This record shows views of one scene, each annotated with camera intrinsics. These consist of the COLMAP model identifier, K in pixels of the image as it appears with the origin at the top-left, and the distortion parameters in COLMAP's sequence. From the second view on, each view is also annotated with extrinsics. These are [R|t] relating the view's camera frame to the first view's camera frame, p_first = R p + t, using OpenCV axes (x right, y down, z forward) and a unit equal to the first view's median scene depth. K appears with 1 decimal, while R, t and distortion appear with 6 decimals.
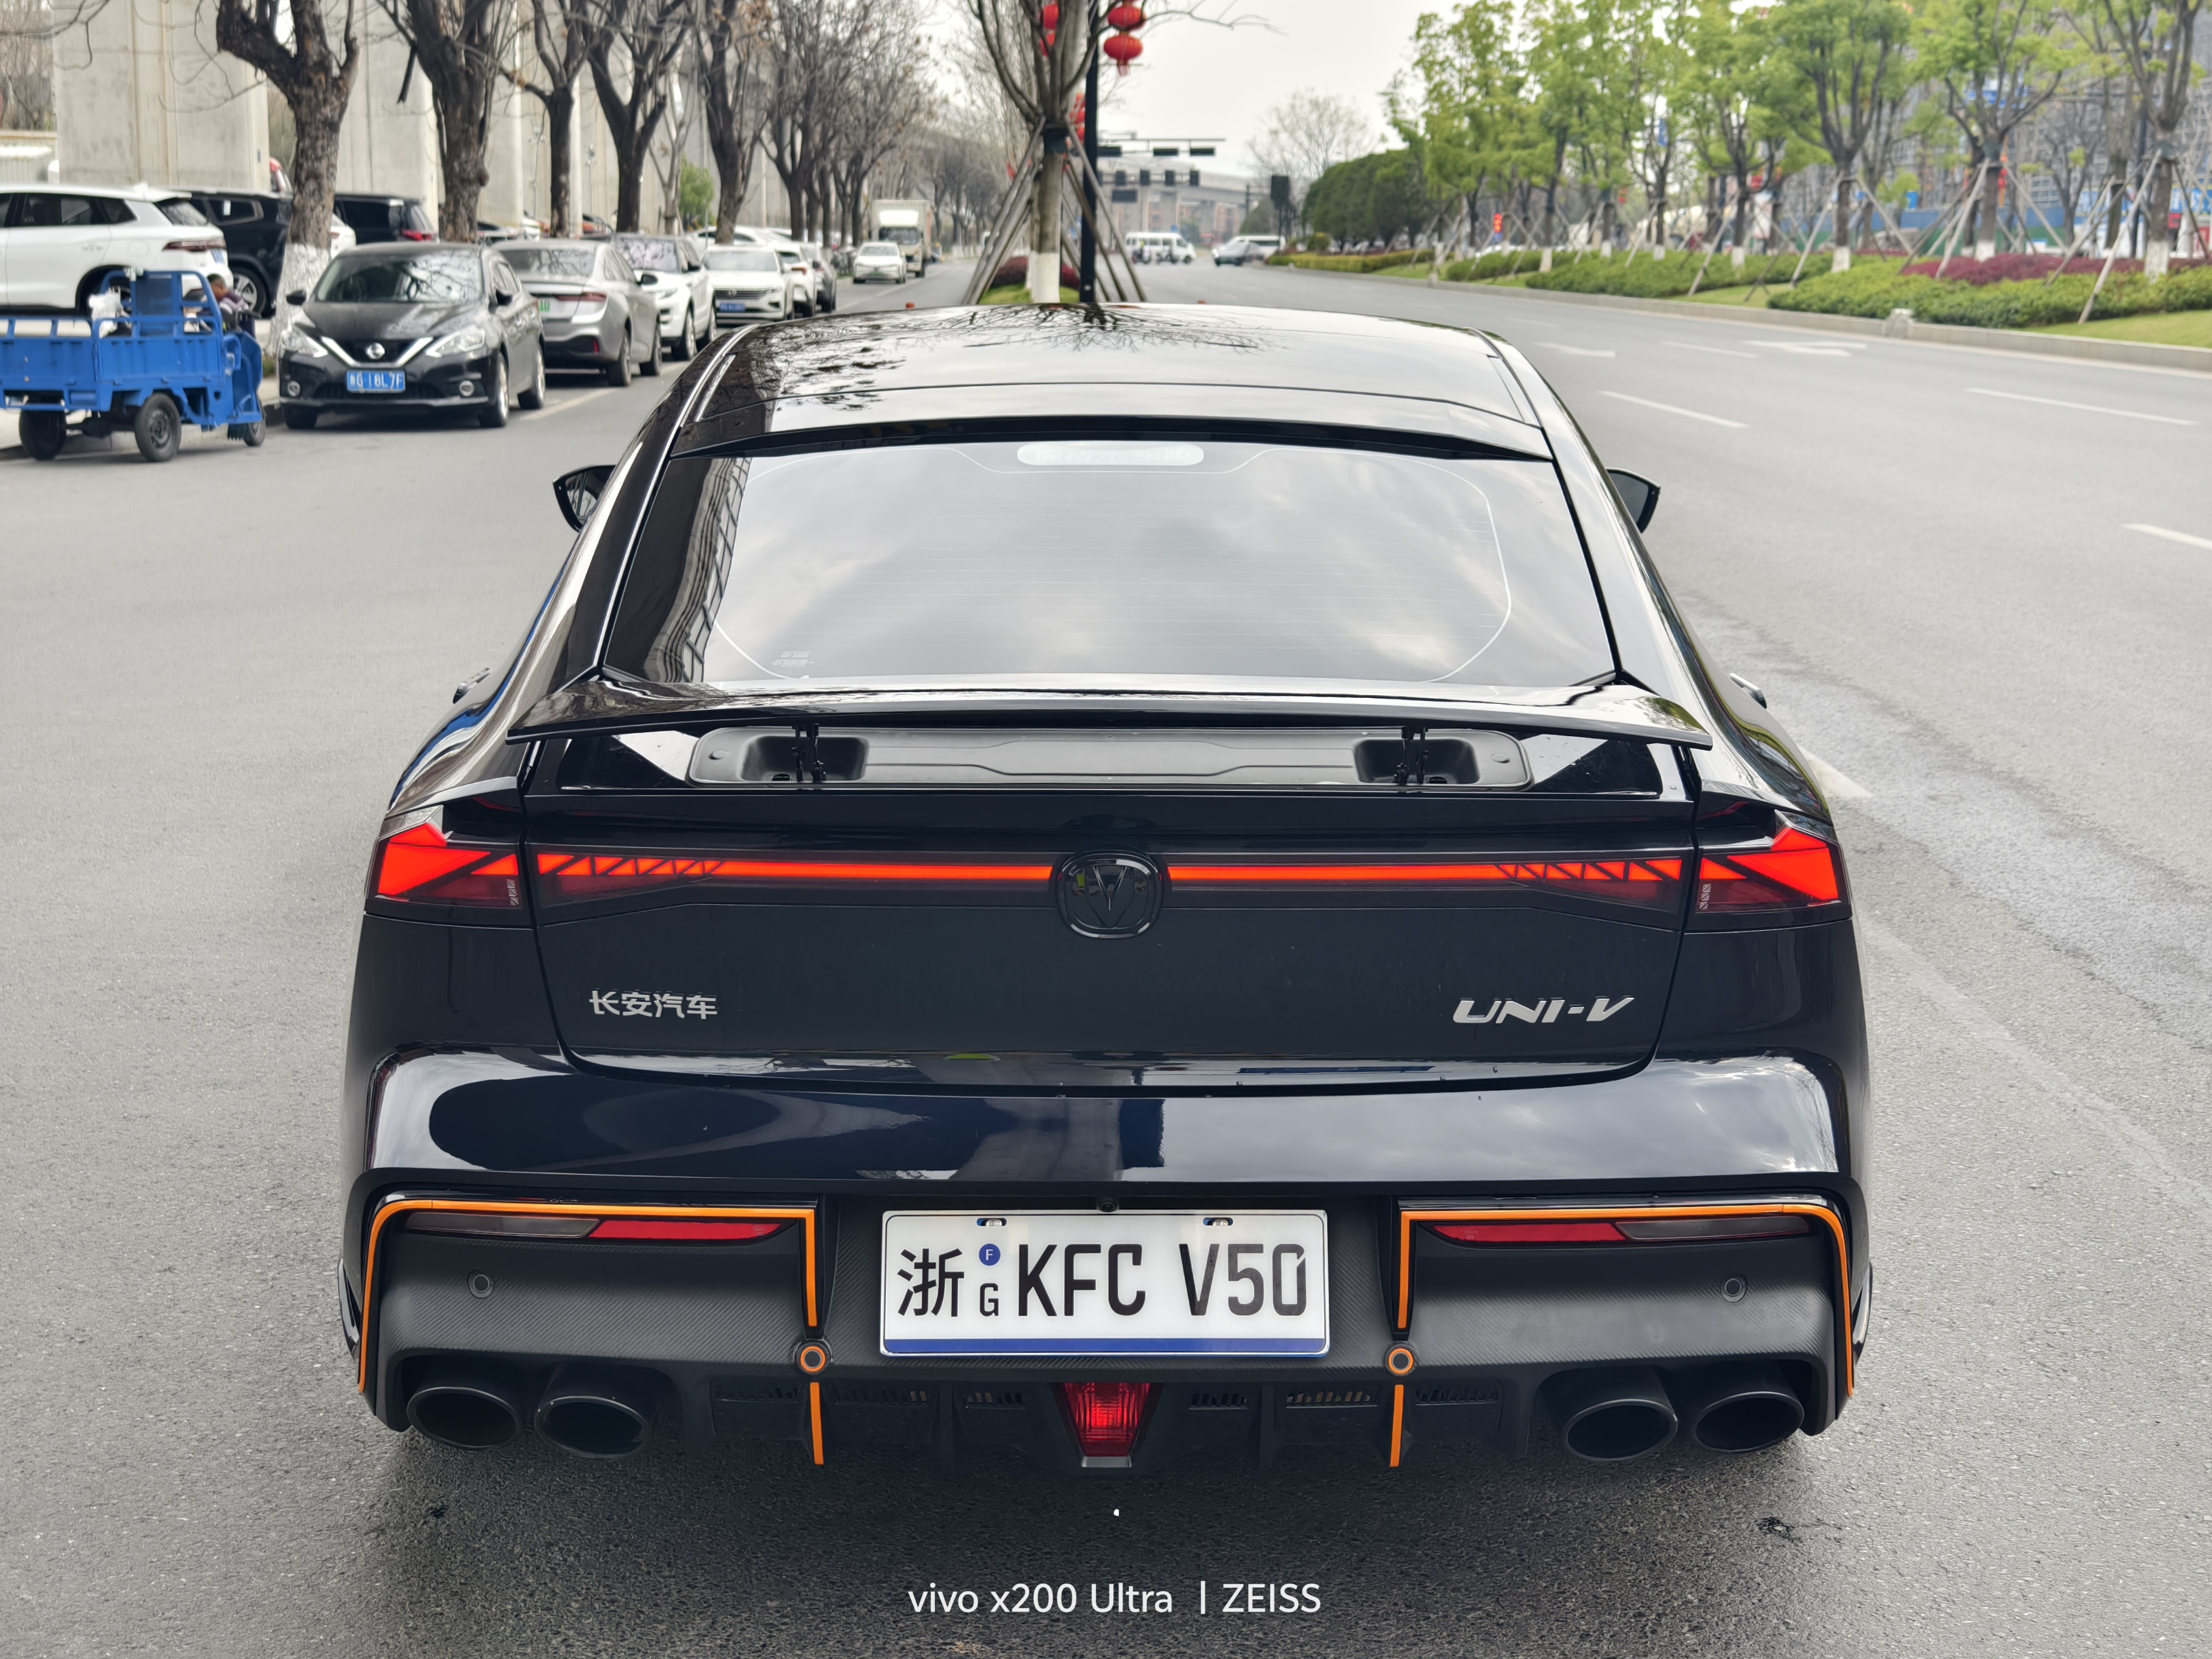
lens RADIAL K [[3021.8, 0, 1106.3], [0, 3021.8, 896.0], [0, 0, 1]] dist [0.069868, 0.000000]
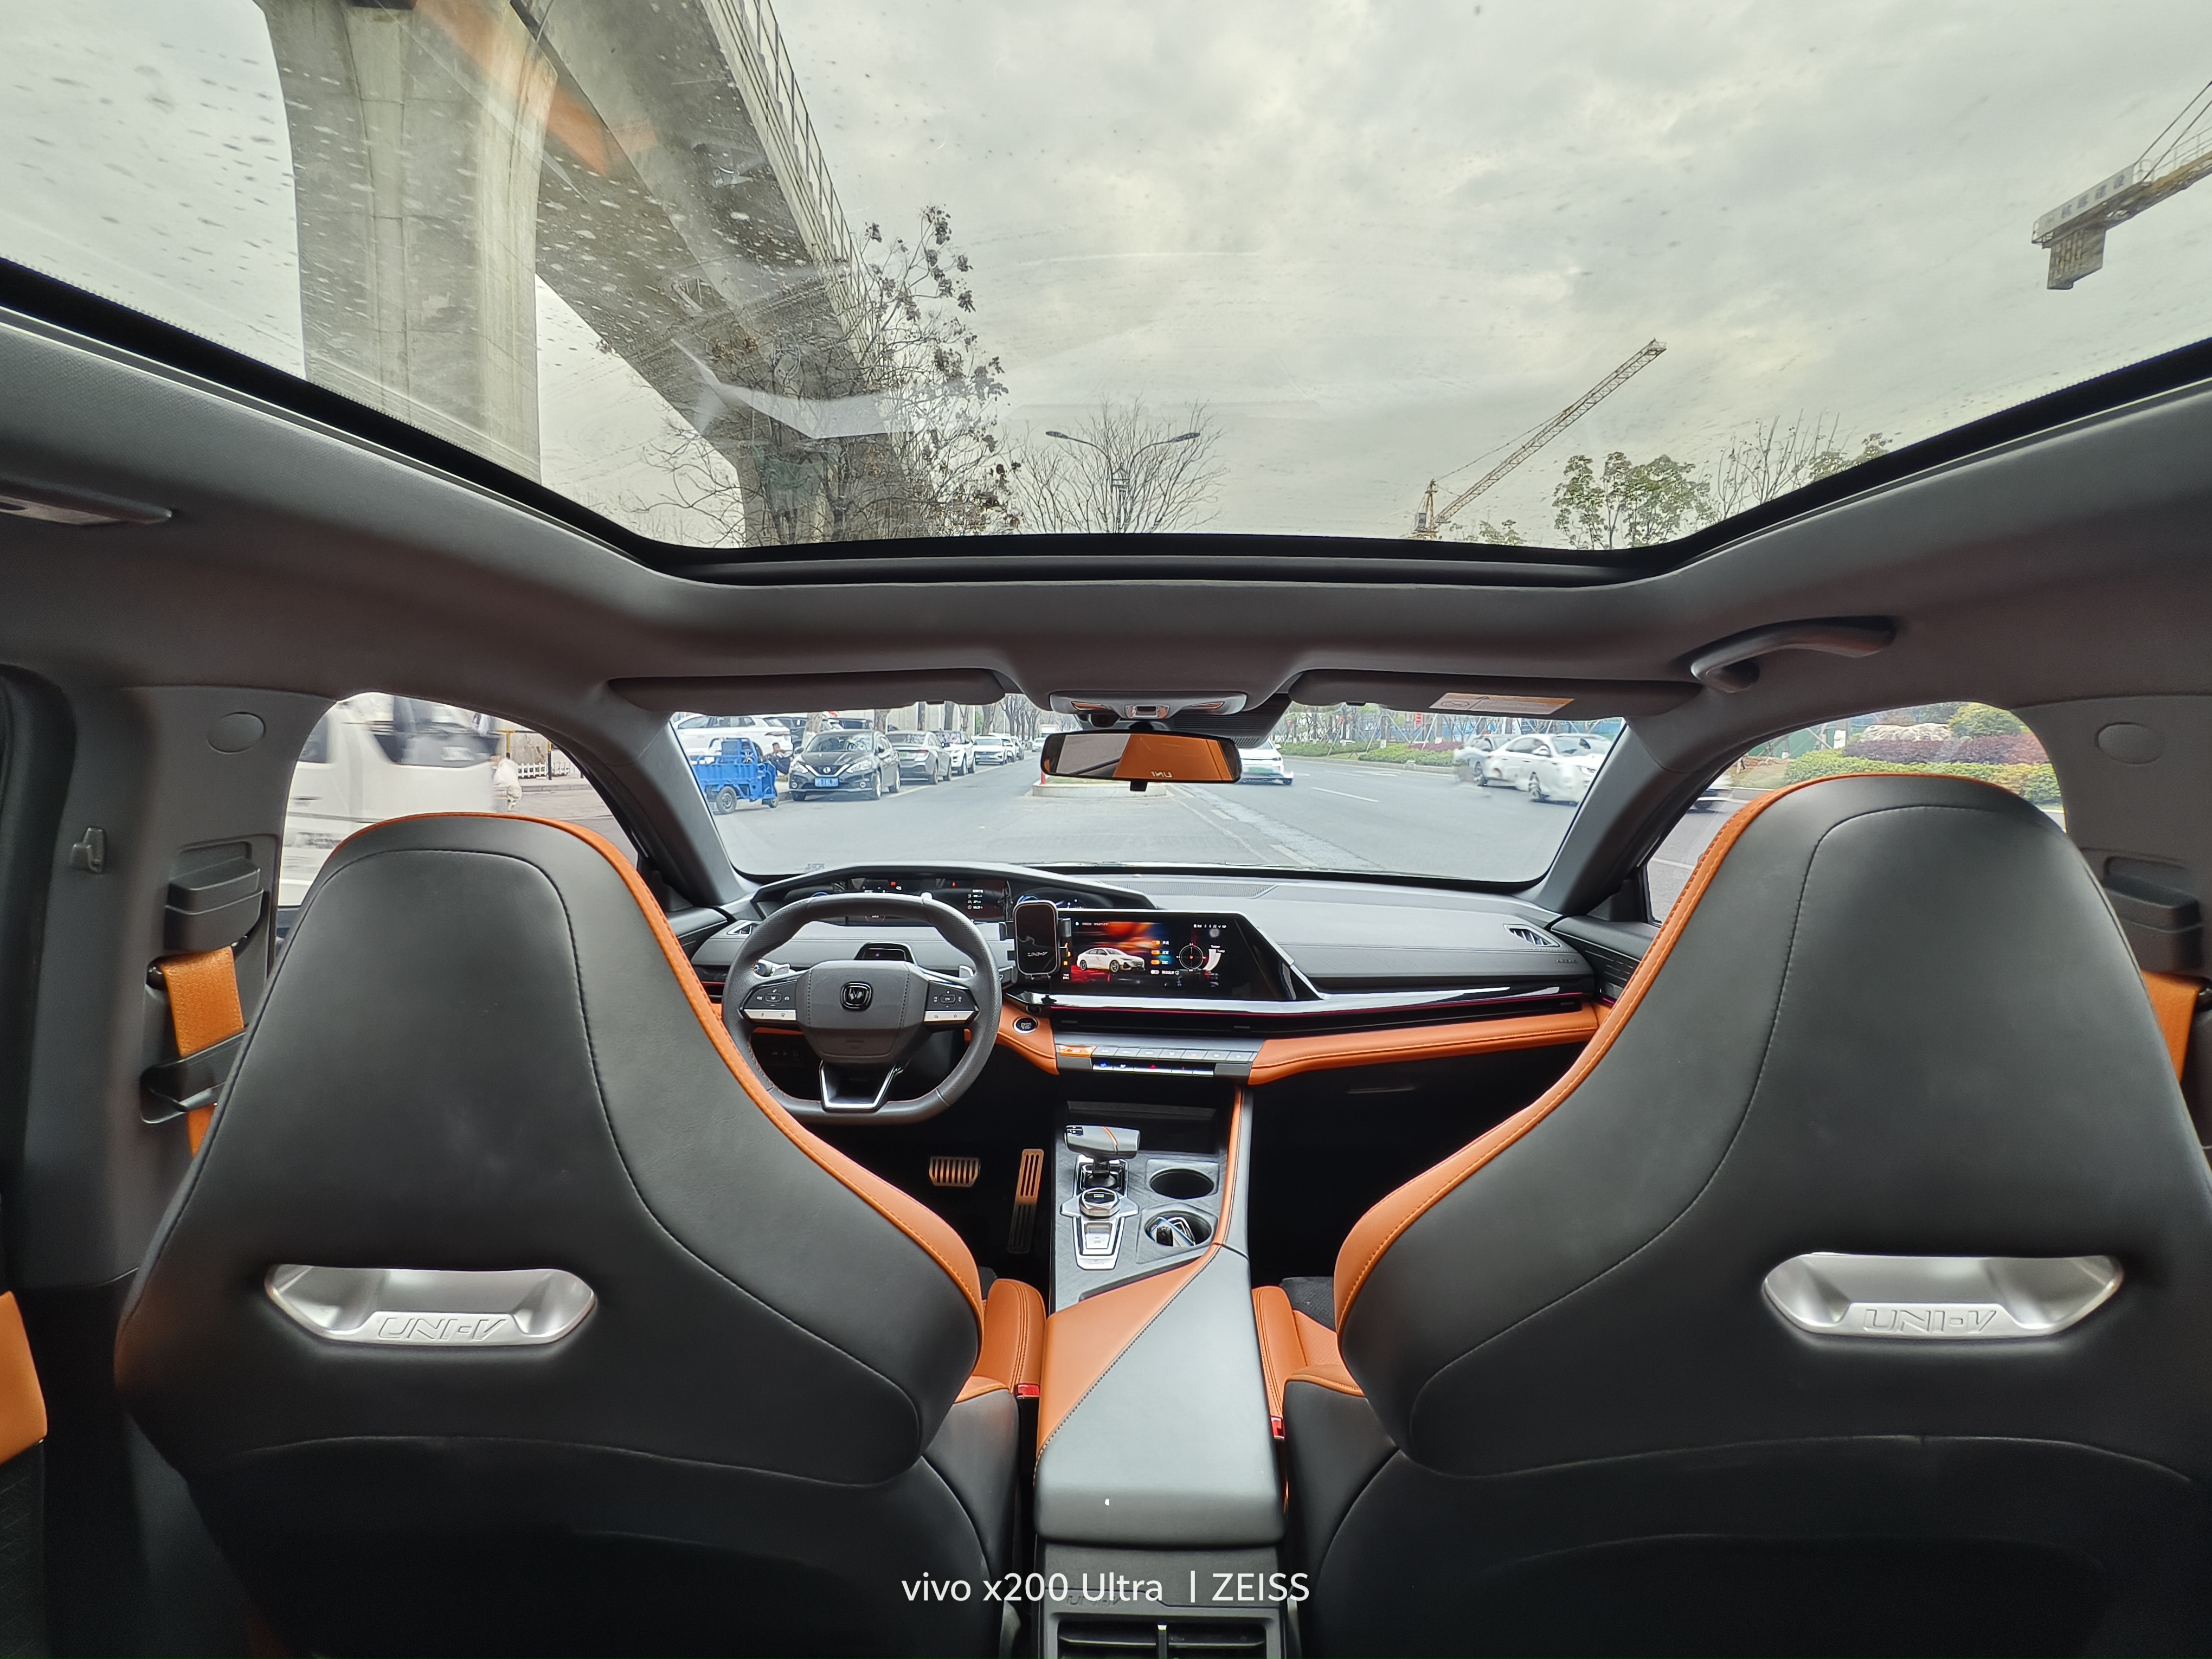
lens RADIAL K [[1005.0, 0, 1102.4], [0, 1005.0, 831.9], [0, 0, 1]] dist [0.002296, -0.000900]
pose [[0.999856, 0.002926, -0.016737, -0.000498], [-0.004961, 0.992411, -0.122863, -0.022650], [0.016251, 0.122928, 0.992283, 0.150395]]
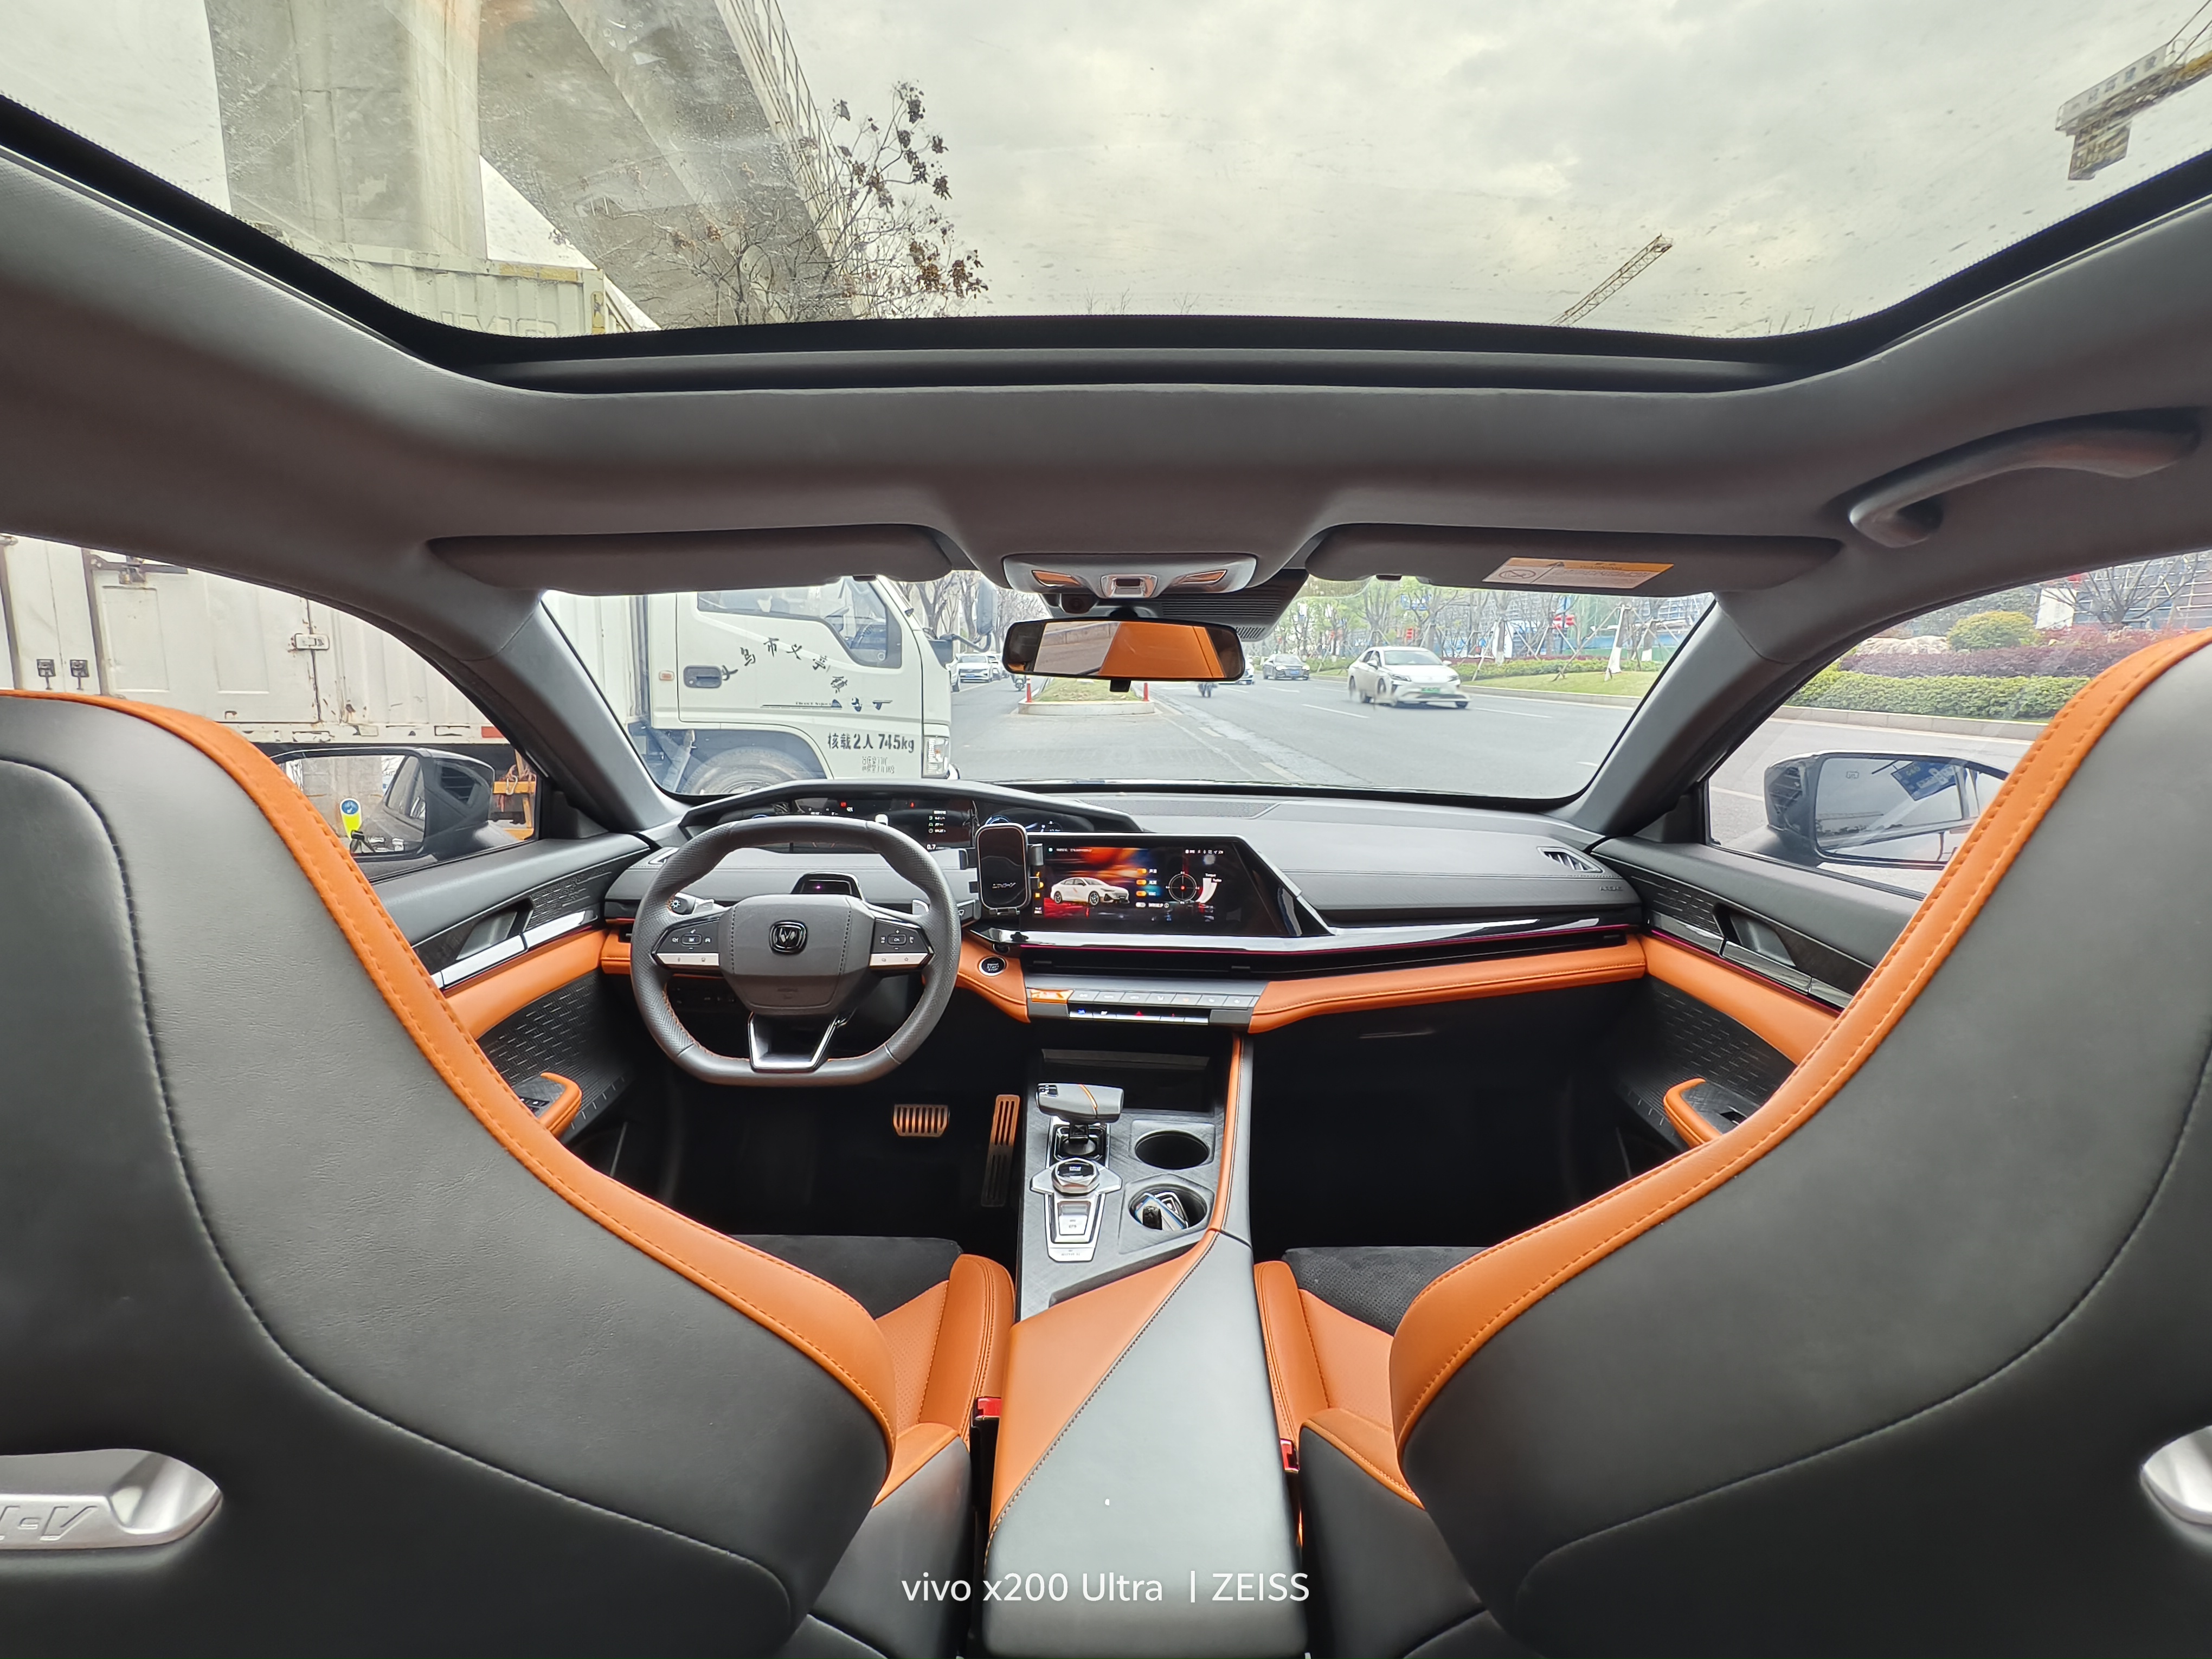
lens RADIAL K [[1005.0, 0, 1102.7], [0, 1005.0, 830.2], [0, 0, 1]] dist [0.002296, -0.000900]
pose [[0.999989, -0.001642, -0.004501, -0.000171], [0.001438, 0.998992, -0.044872, -0.023116], [0.004570, 0.044865, 0.998983, 0.156874]]
